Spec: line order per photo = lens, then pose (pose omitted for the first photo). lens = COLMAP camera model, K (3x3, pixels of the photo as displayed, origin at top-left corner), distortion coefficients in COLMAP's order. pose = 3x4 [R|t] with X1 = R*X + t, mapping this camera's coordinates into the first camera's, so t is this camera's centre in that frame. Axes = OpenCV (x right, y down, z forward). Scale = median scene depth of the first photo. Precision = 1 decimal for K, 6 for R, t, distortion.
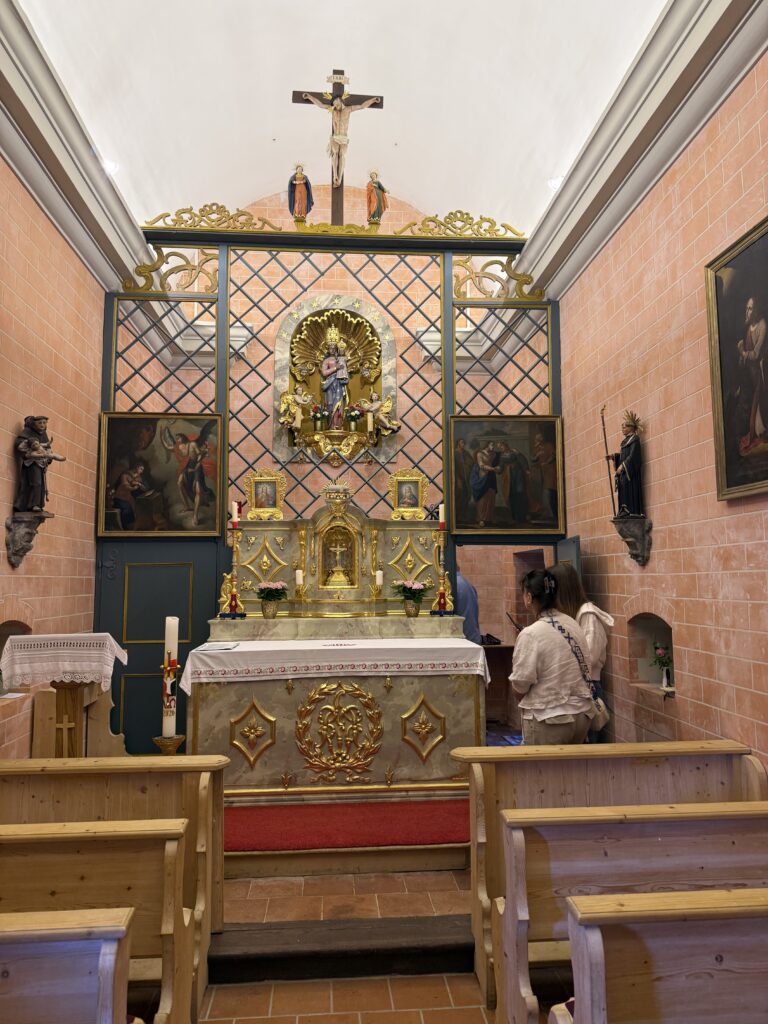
lens RADIAL K [[706.1, 0, 387.7], [0, 706.1, 506.2], [0, 0, 1]] dist [-0.019830, -0.010486]
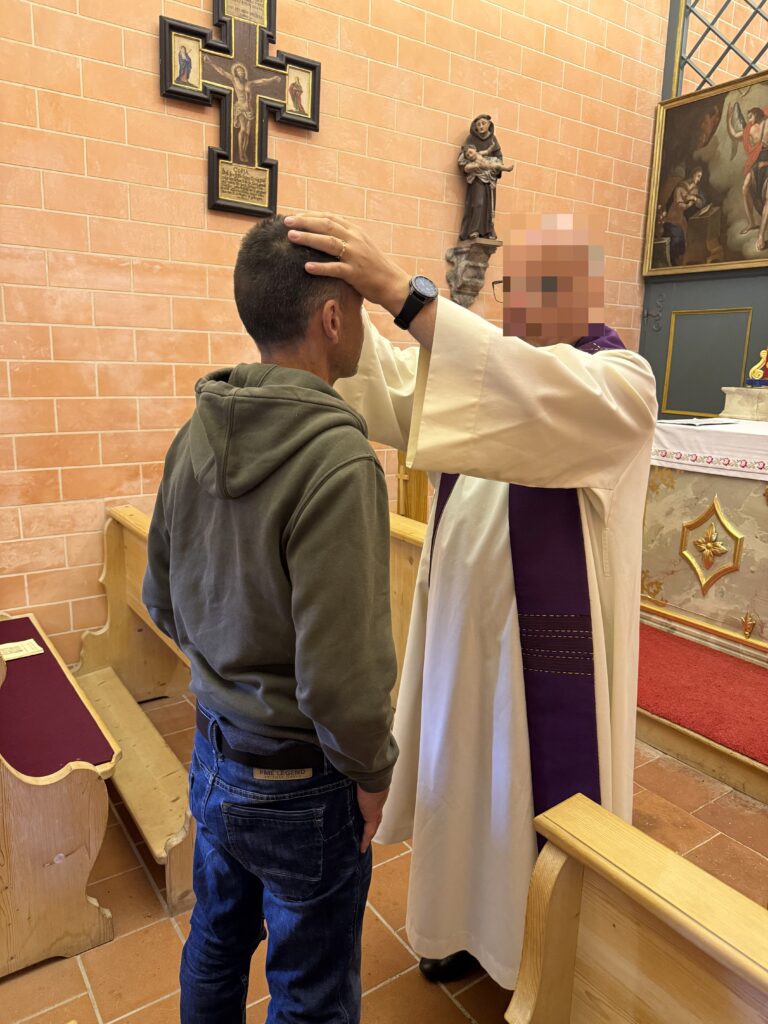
lens RADIAL K [[706.1, 0, 390.4], [0, 706.1, 531.2], [0, 0, 1]] dist [-0.019830, -0.010486]
pose [[0.489571, 0.229628, -0.841184, 0.187053], [0.063646, 0.952717, 0.297117, 0.062970], [0.869637, -0.198998, 0.451808, 0.327520]]
